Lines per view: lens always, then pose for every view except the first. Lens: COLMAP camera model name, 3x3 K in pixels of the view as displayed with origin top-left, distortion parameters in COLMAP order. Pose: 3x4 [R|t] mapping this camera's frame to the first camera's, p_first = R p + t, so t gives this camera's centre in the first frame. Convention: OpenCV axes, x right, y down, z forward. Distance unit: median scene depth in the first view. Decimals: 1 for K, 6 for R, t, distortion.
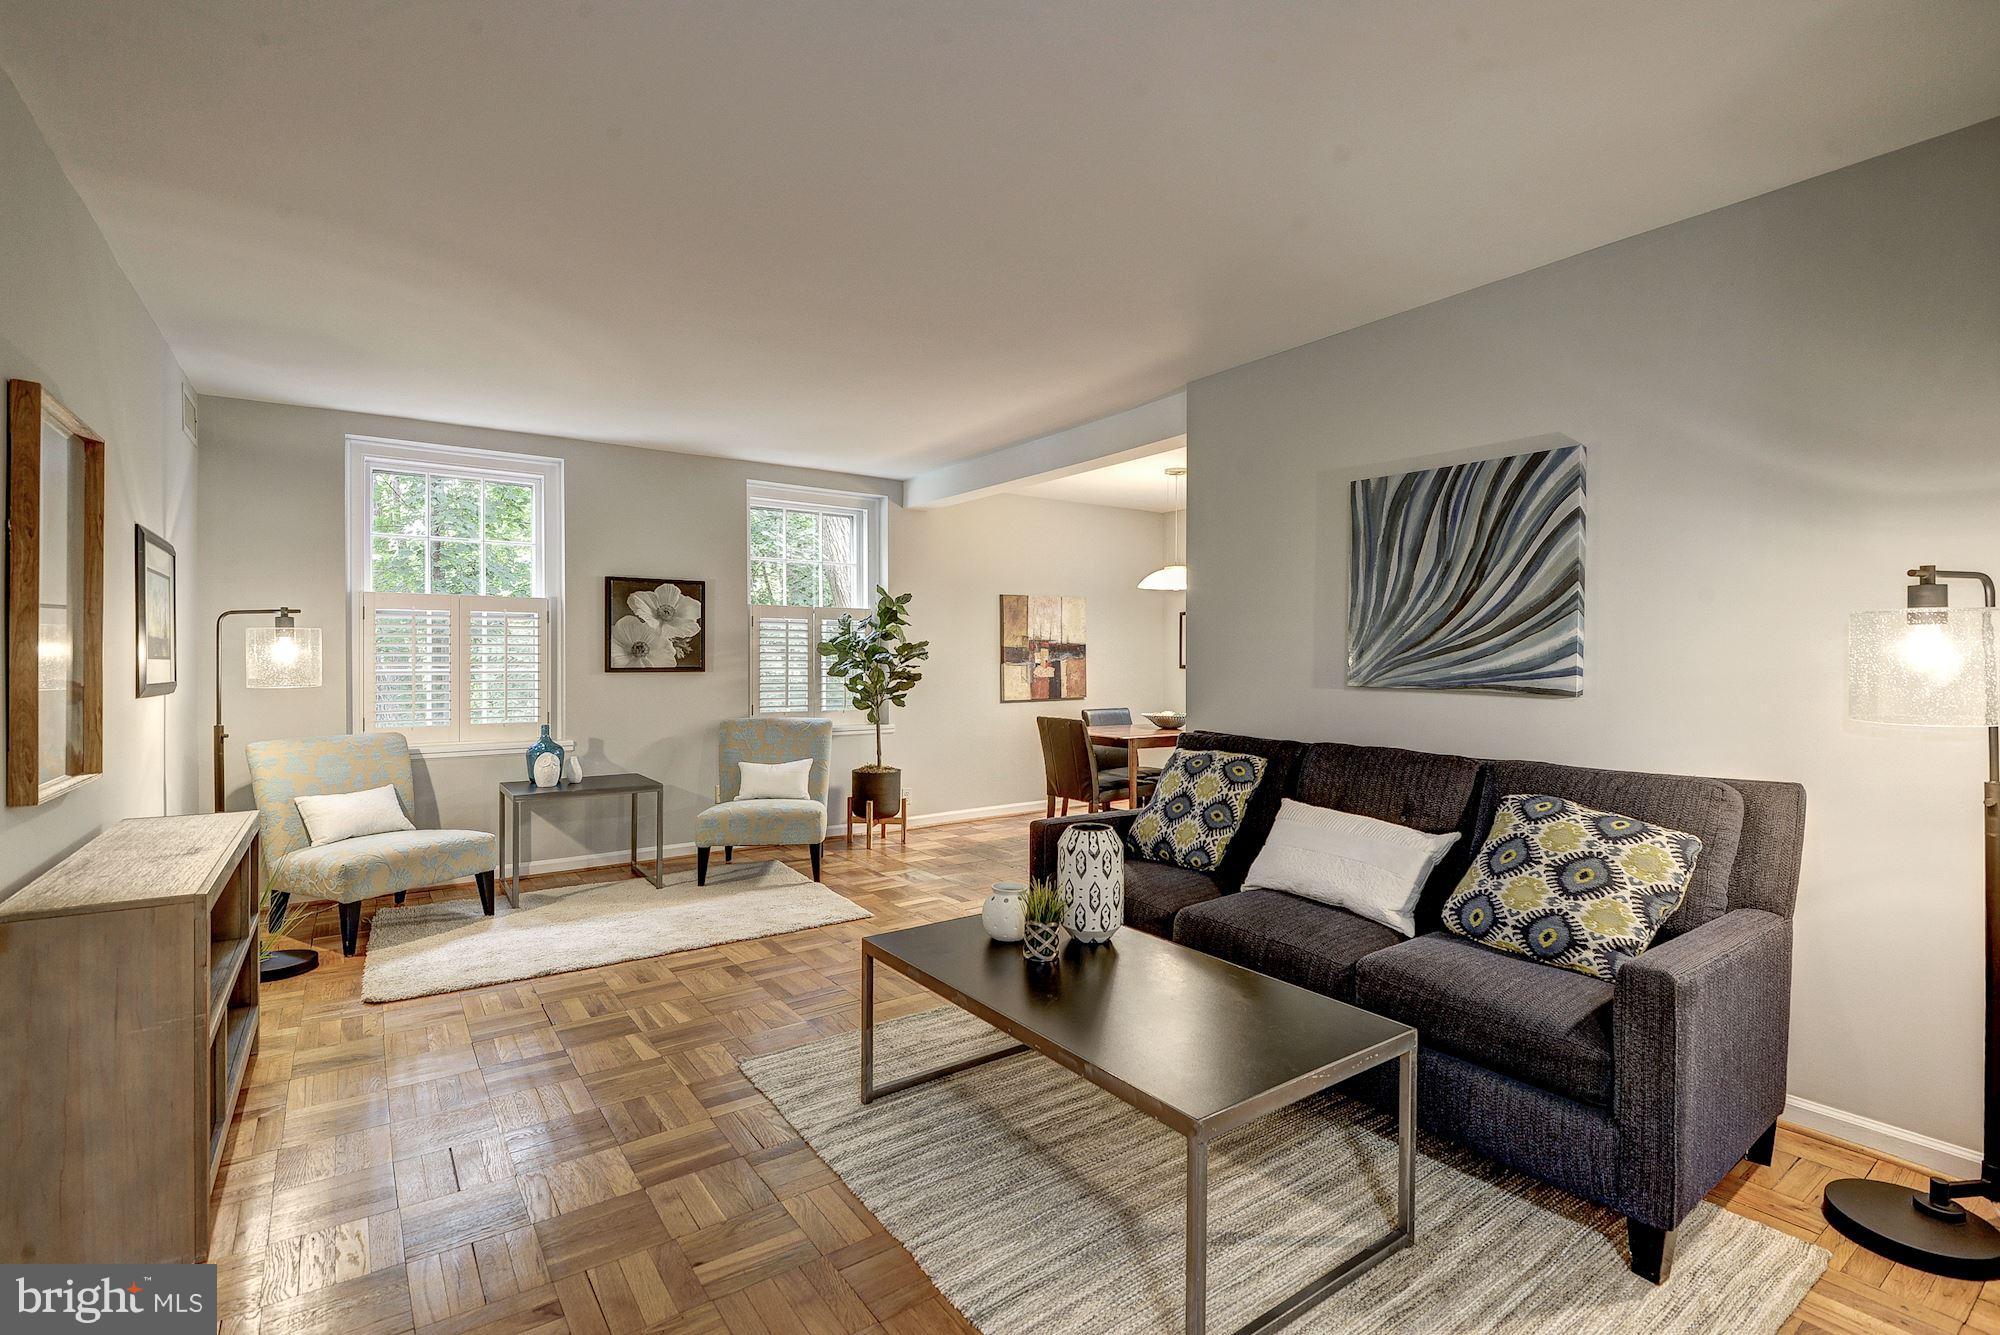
lens RADIAL K [[912.4, 0, 997.0], [0, 912.4, 661.0], [0, 0, 1]] dist [0.031331, -0.018766]
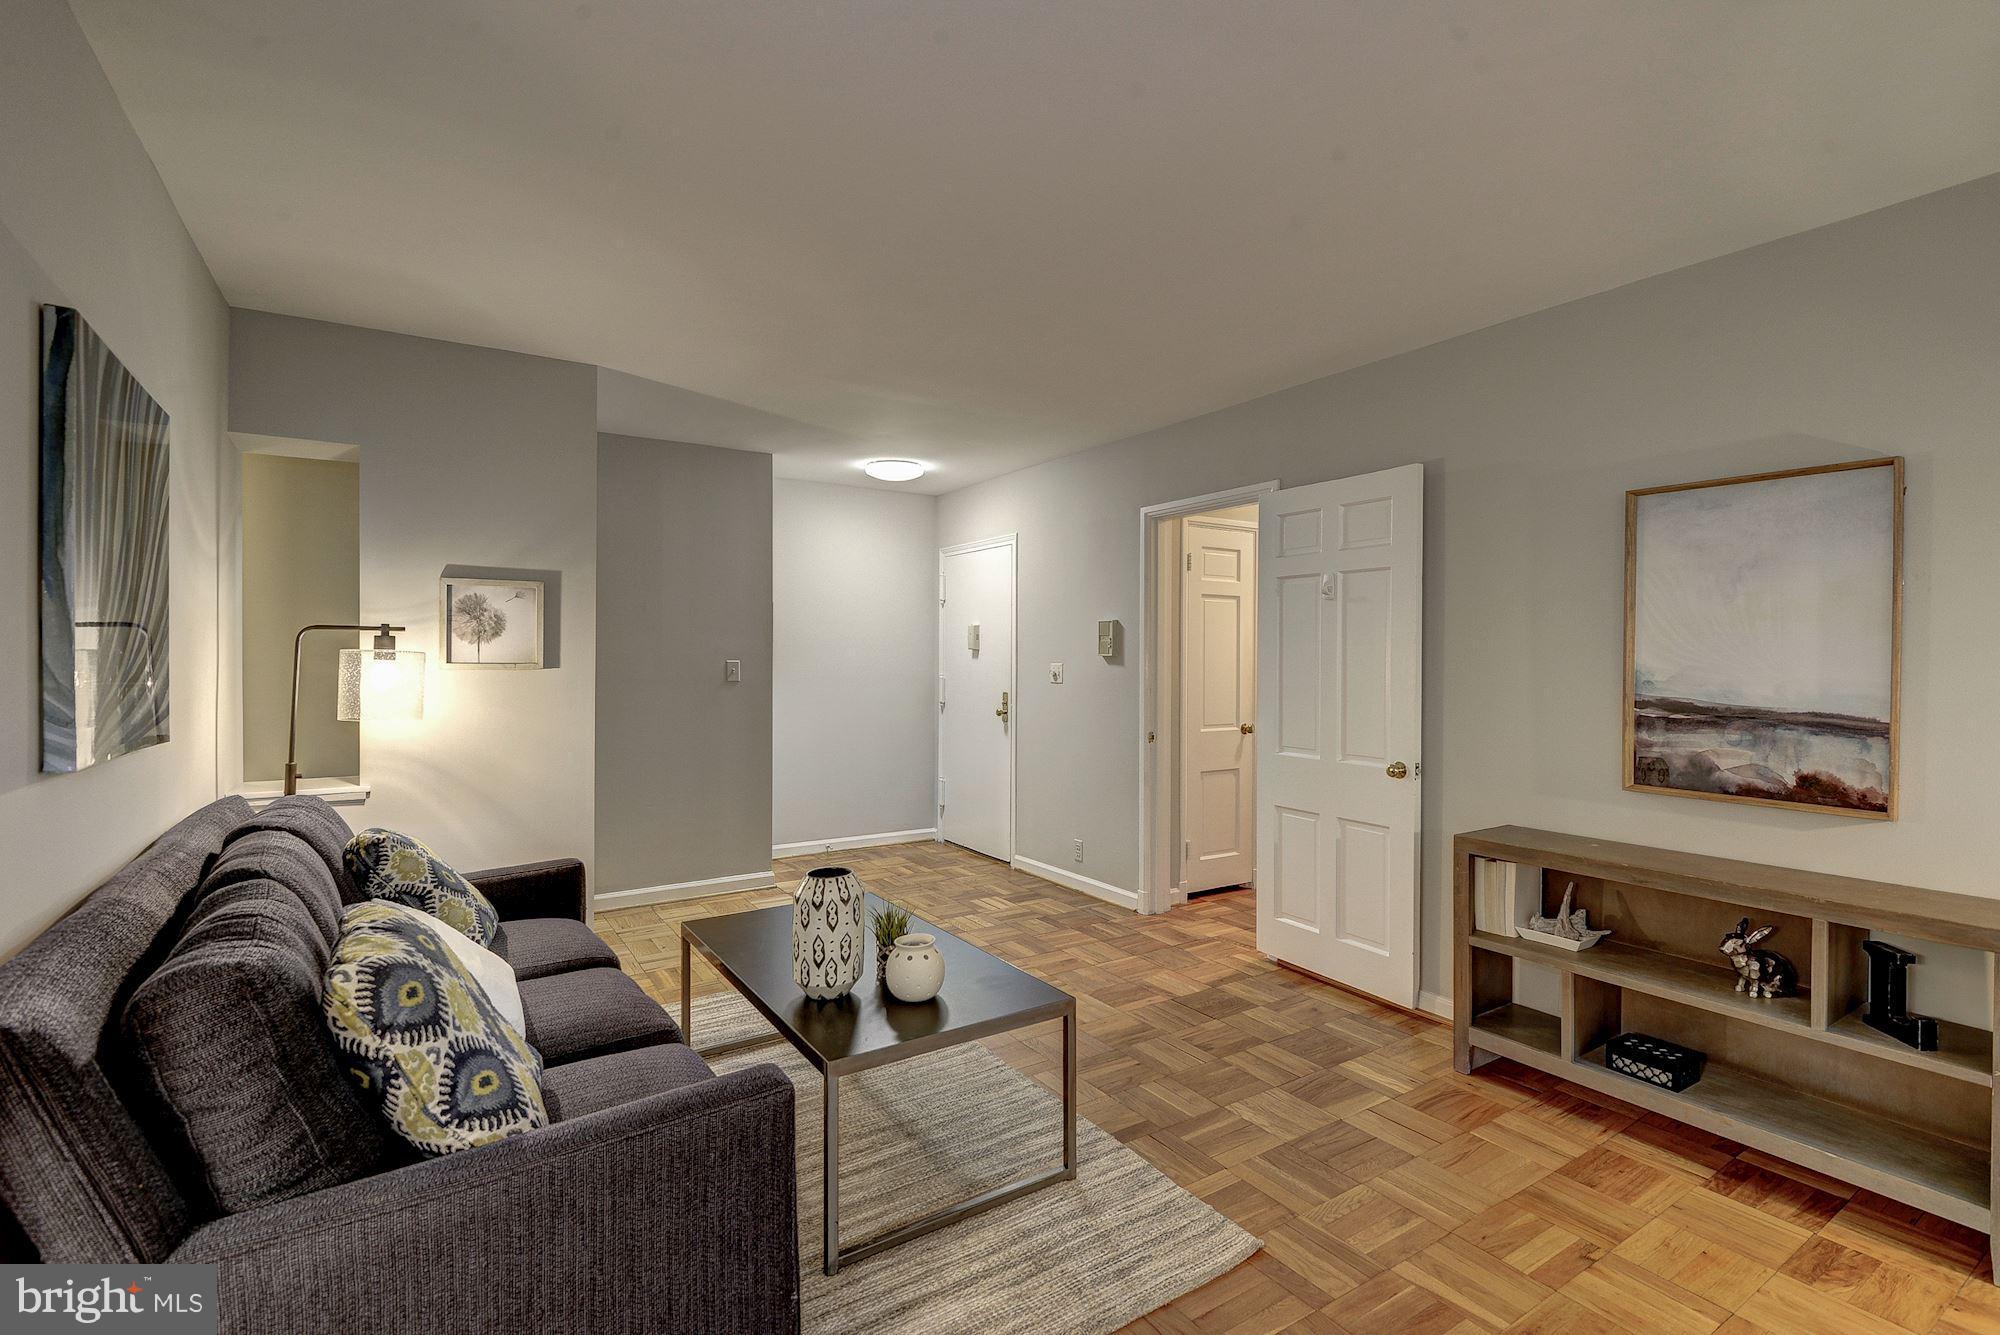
lens RADIAL K [[896.7, 0, 999.1], [0, 896.7, 661.7], [0, 0, 1]] dist [0.032161, -0.024386]
pose [[-0.999288, -0.003030, 0.037604, -0.049638], [-0.002671, 0.999951, 0.009582, -0.019638], [-0.037631, 0.009475, -0.999247, 0.910731]]
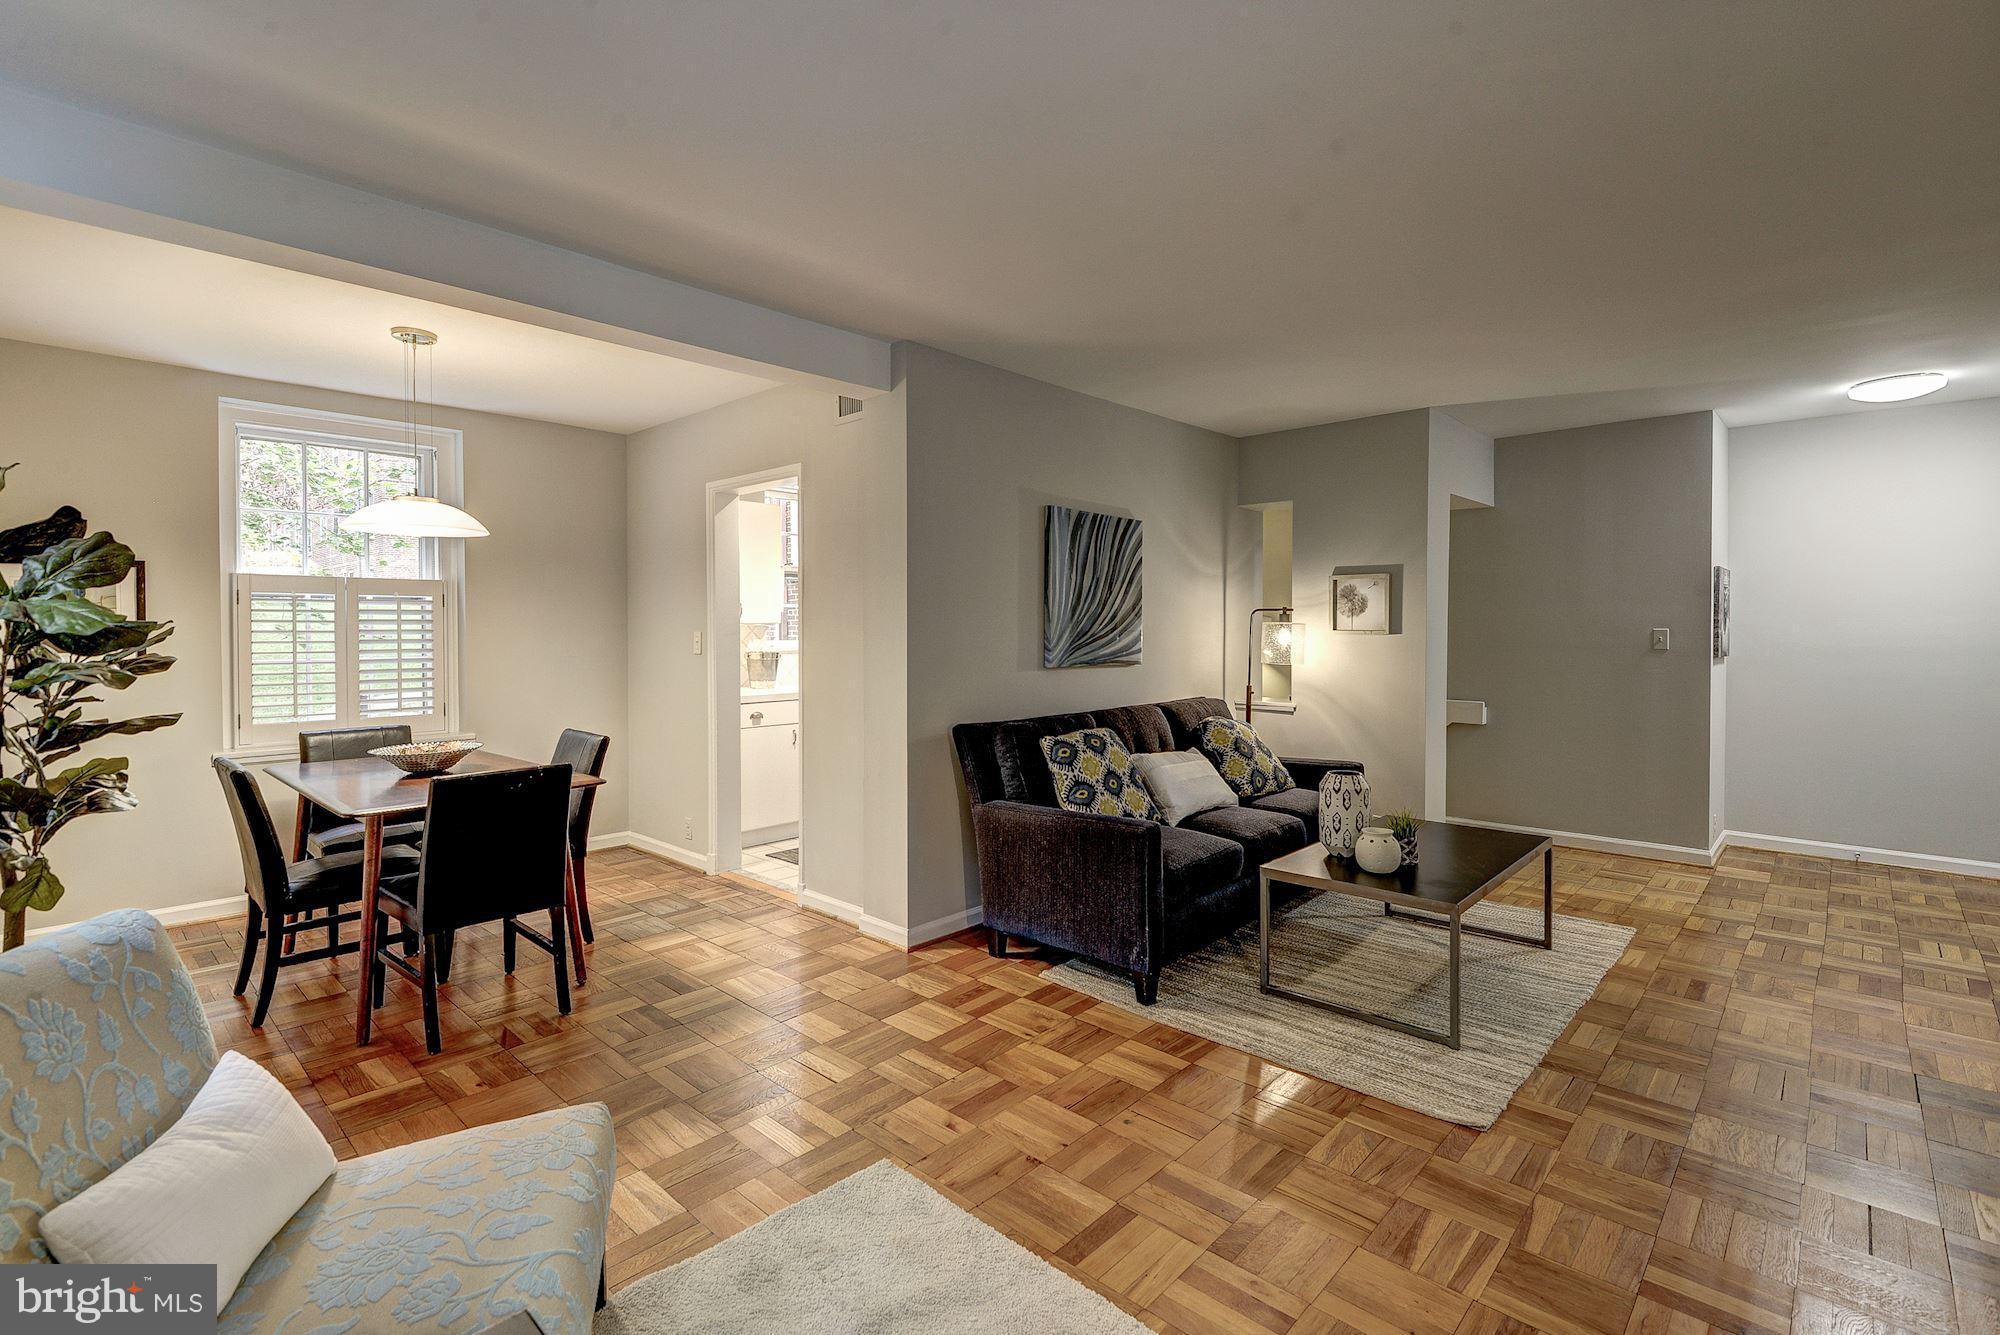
lens RADIAL K [[912.4, 0, 997.0], [0, 912.4, 661.0], [0, 0, 1]] dist [0.031331, -0.018766]
pose [[-0.201593, -0.043914, 0.978484, -0.539624], [0.005006, 0.998935, 0.045863, -0.025677], [-0.979457, 0.014144, -0.201158, 0.853437]]
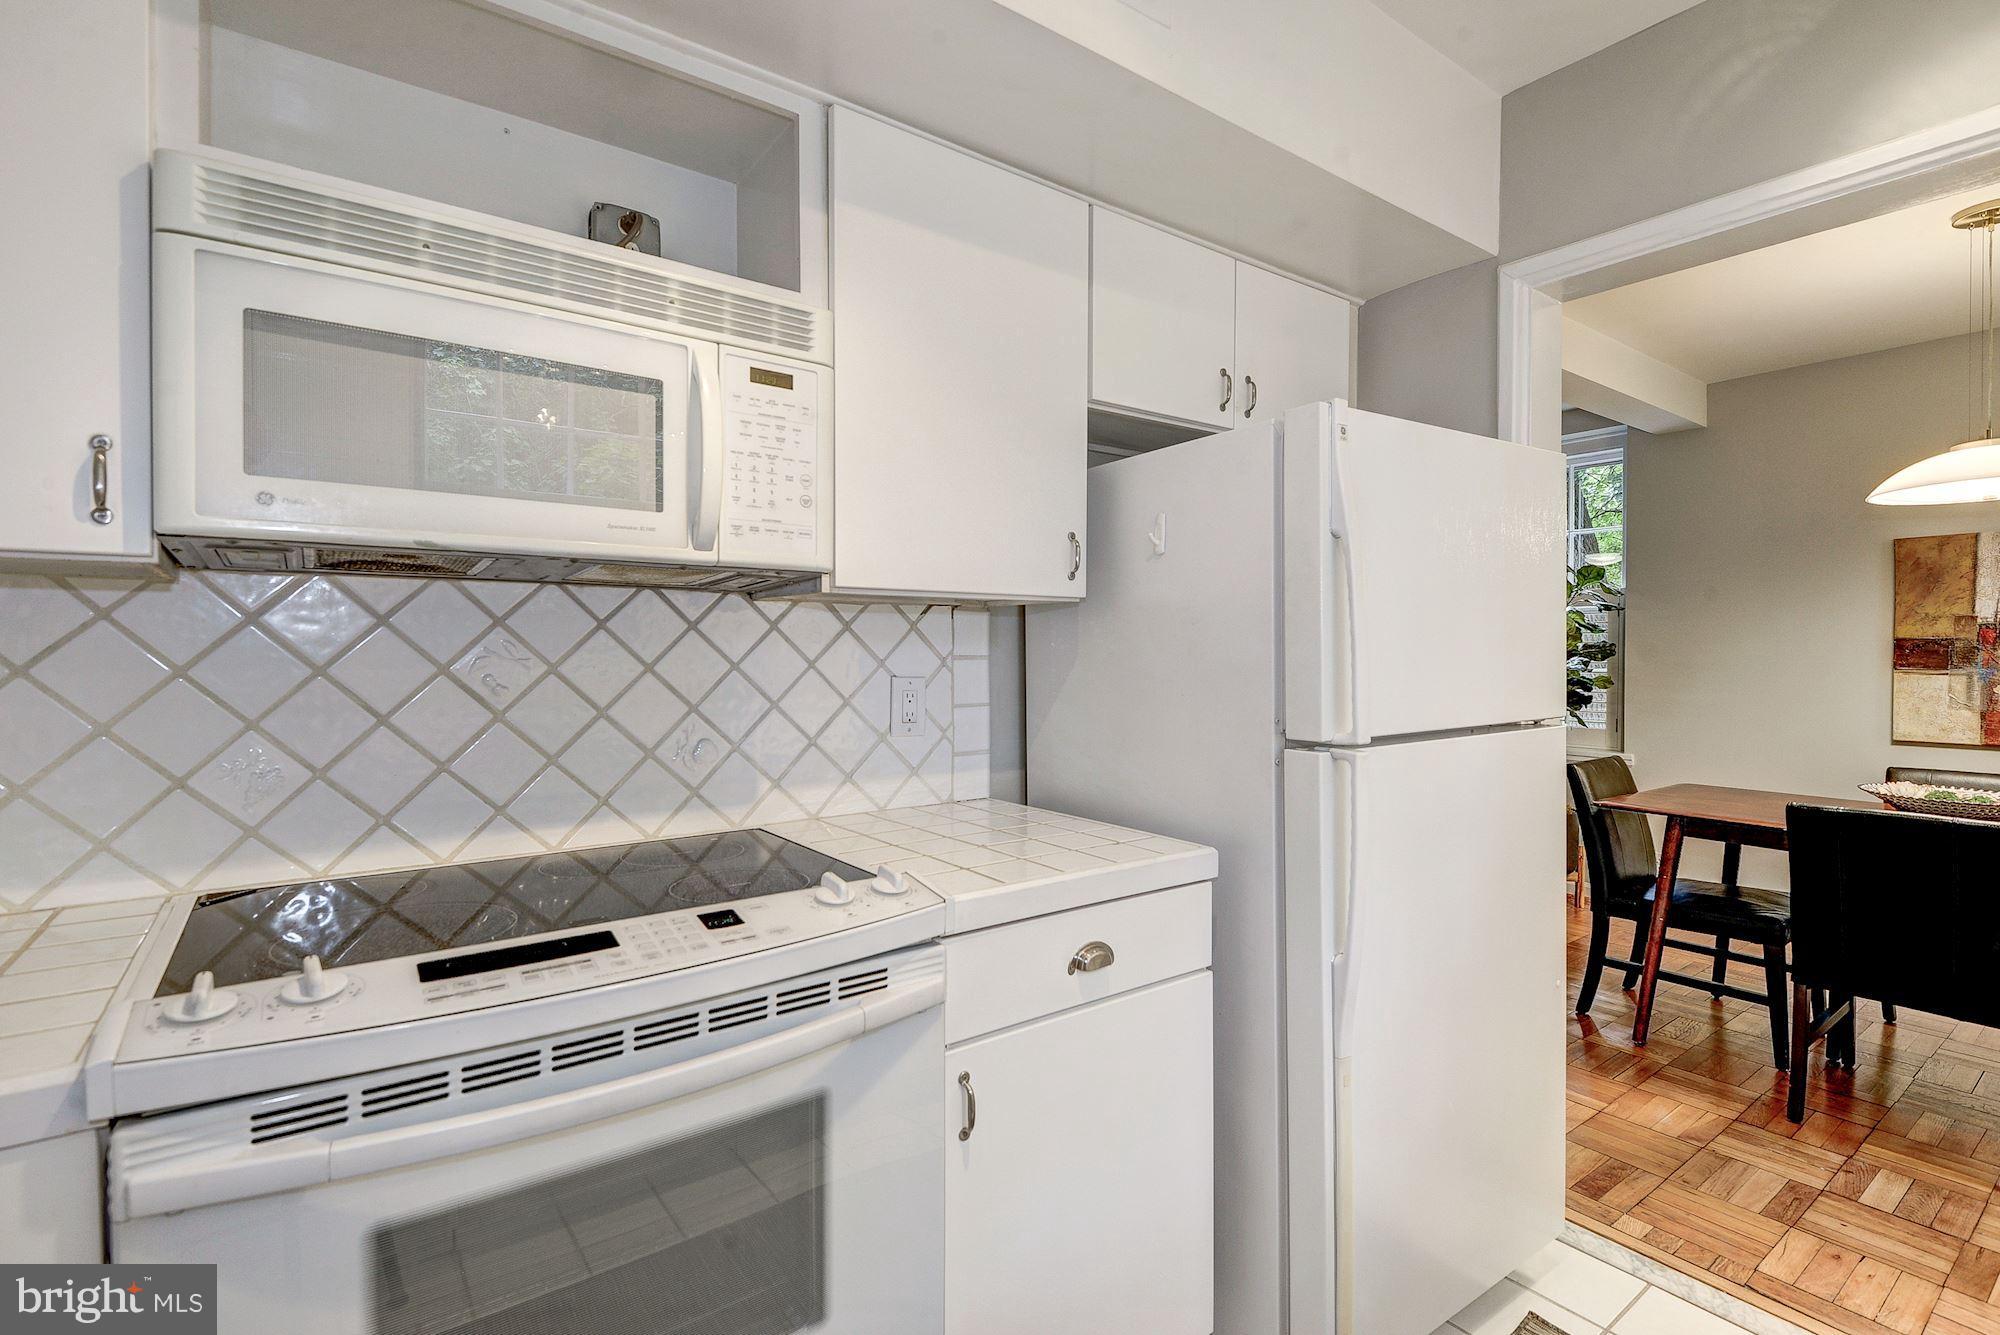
lens RADIAL K [[912.4, 0, 997.0], [0, 912.4, 661.0], [0, 0, 1]] dist [0.031331, -0.018766]
pose [[0.024279, 0.009555, -0.999660, 0.687281], [-0.004493, 0.999945, 0.009448, -0.006633], [0.999695, 0.004262, 0.024320, 0.604923]]
